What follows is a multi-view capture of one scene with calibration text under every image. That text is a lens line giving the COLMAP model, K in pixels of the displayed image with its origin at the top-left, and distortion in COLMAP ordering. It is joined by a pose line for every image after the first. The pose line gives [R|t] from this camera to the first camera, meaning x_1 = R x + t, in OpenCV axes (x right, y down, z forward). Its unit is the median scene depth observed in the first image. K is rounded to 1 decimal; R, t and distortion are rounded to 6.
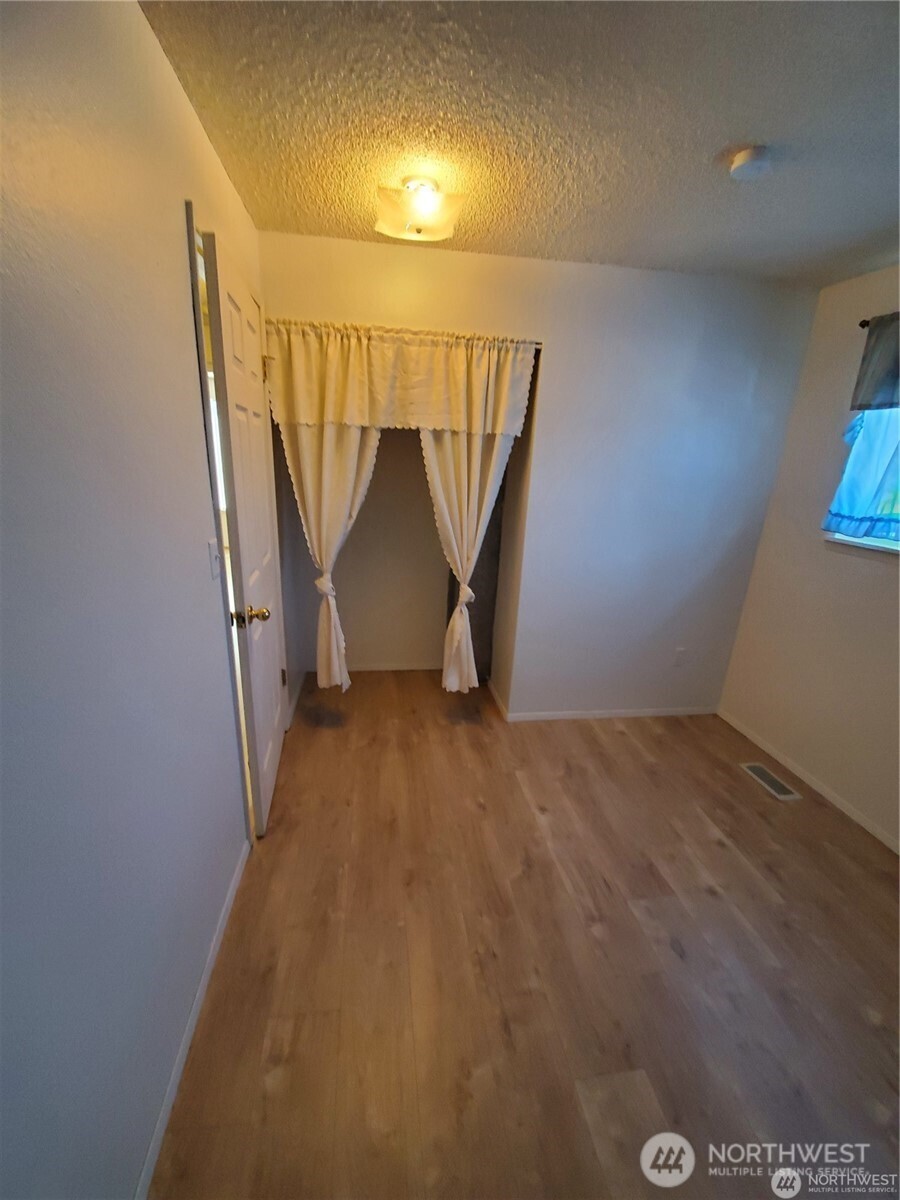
lens RADIAL K [[476.6, 0, 442.4], [0, 476.6, 604.6], [0, 0, 1]] dist [0.003361, -0.008908]
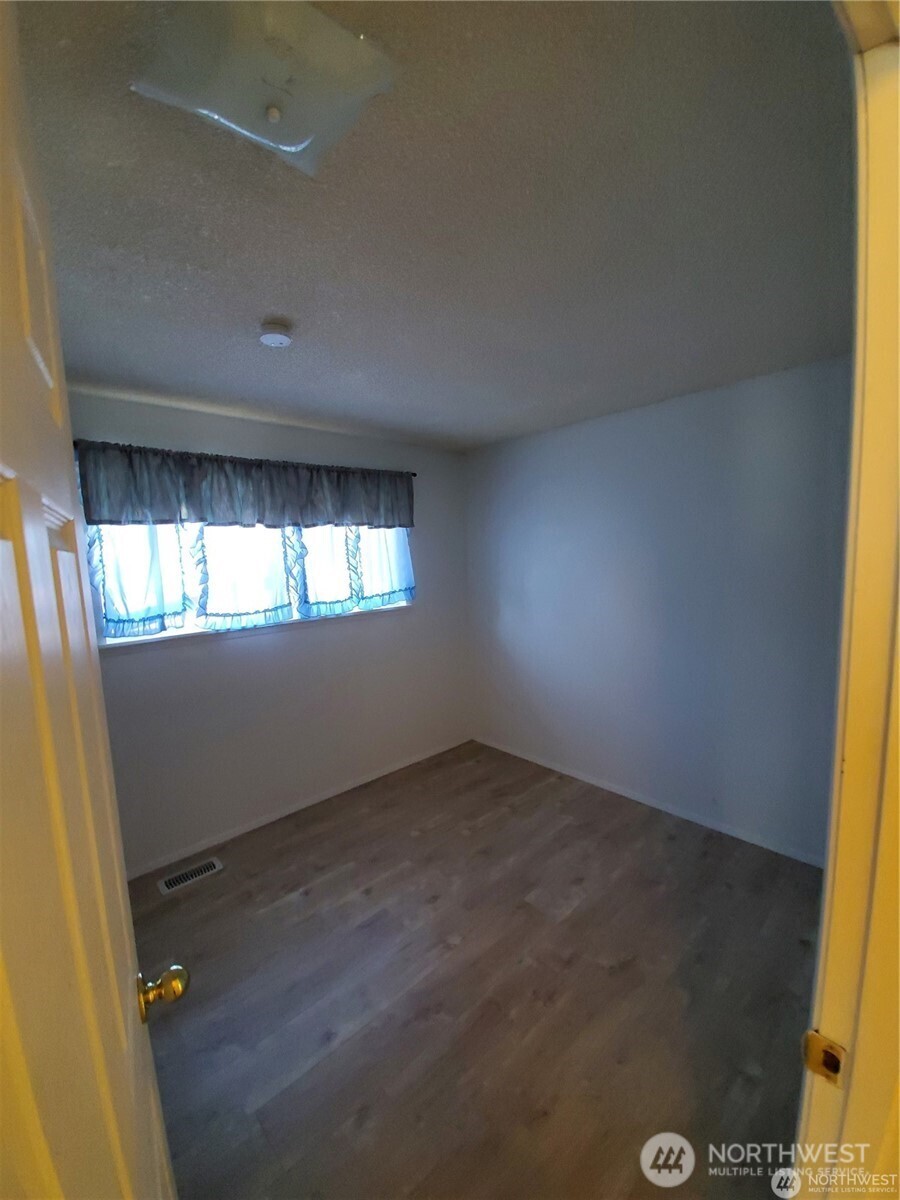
lens RADIAL K [[471.1, 0, 444.1], [0, 471.1, 600.5], [0, 0, 1]] dist [0.002198, -0.012857]
pose [[-0.566122, -0.104656, 0.817651, -0.397316], [0.263333, 0.916973, 0.299695, -0.346026], [-0.781128, 0.384979, -0.491559, 0.927660]]
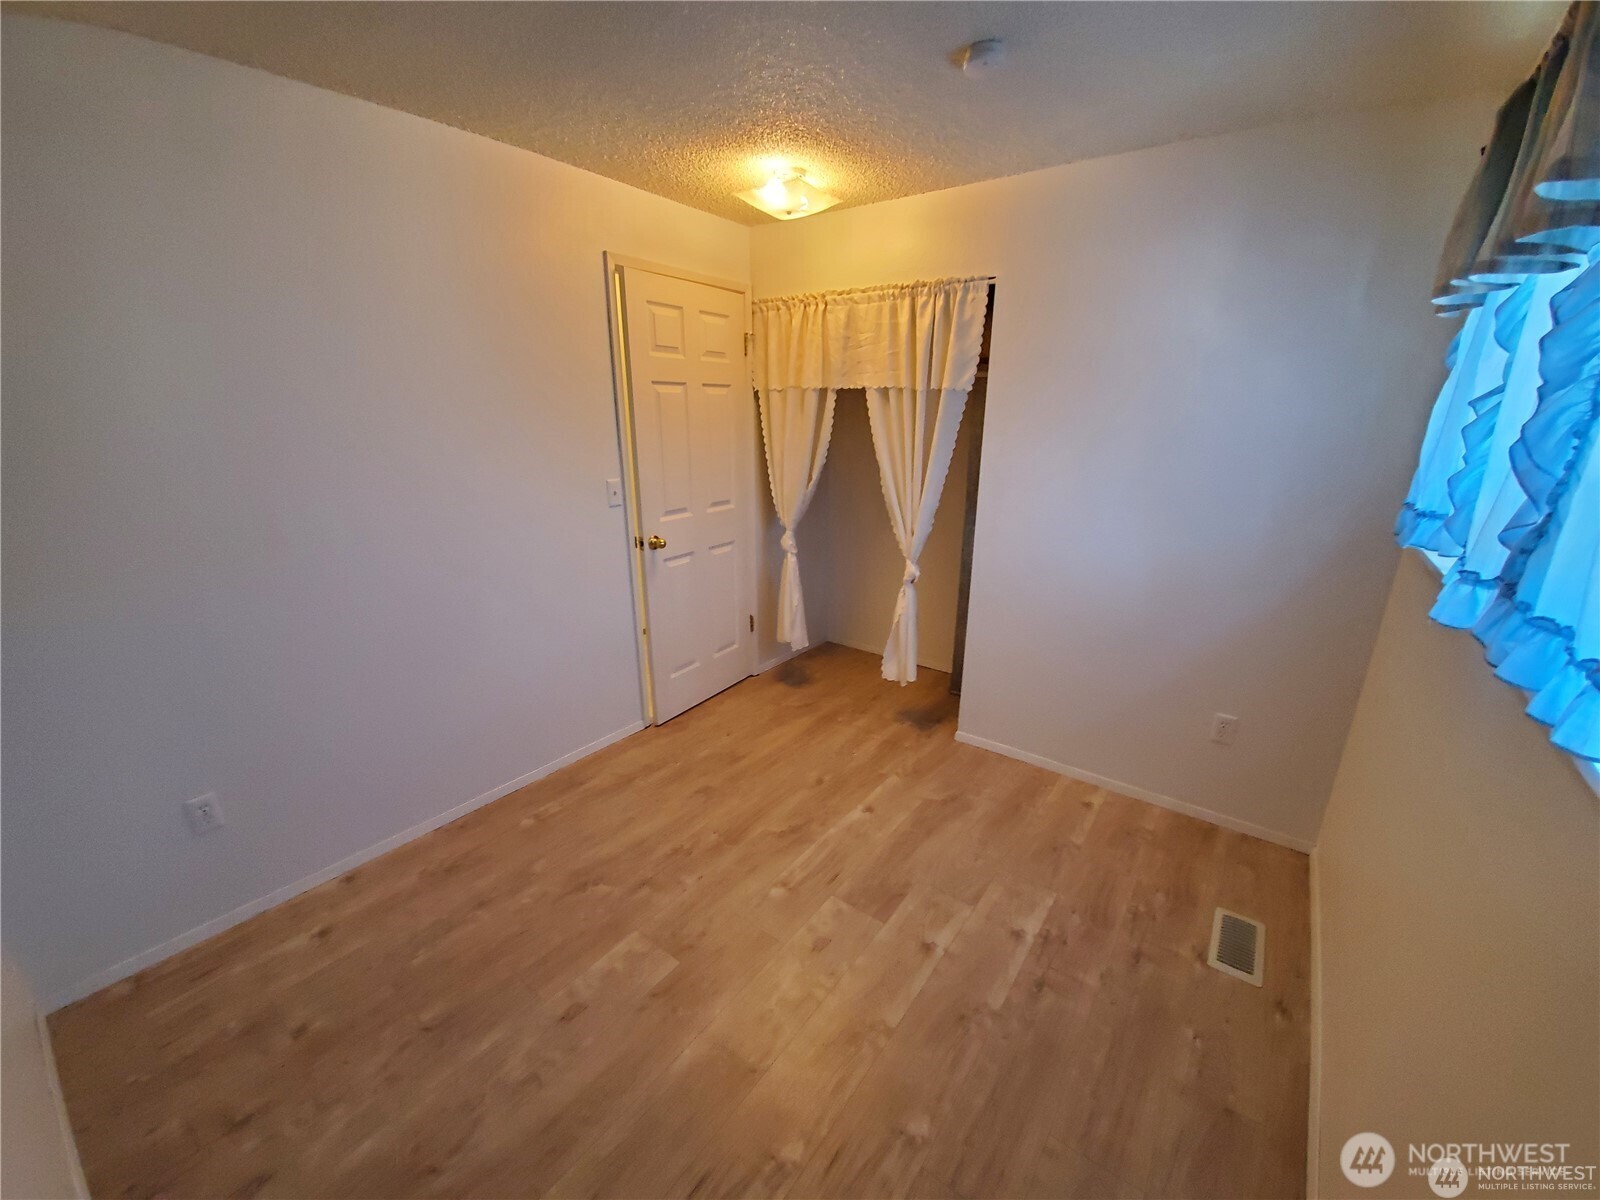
lens RADIAL K [[635.5, 0, 806.7], [0, 635.5, 610.0], [0, 0, 1]] dist [0.003361, -0.008908]
pose [[0.715290, 0.181552, -0.674833, 0.836036], [-0.192342, 0.979514, 0.059648, 0.016554], [0.671837, 0.087133, 0.735556, 0.017856]]
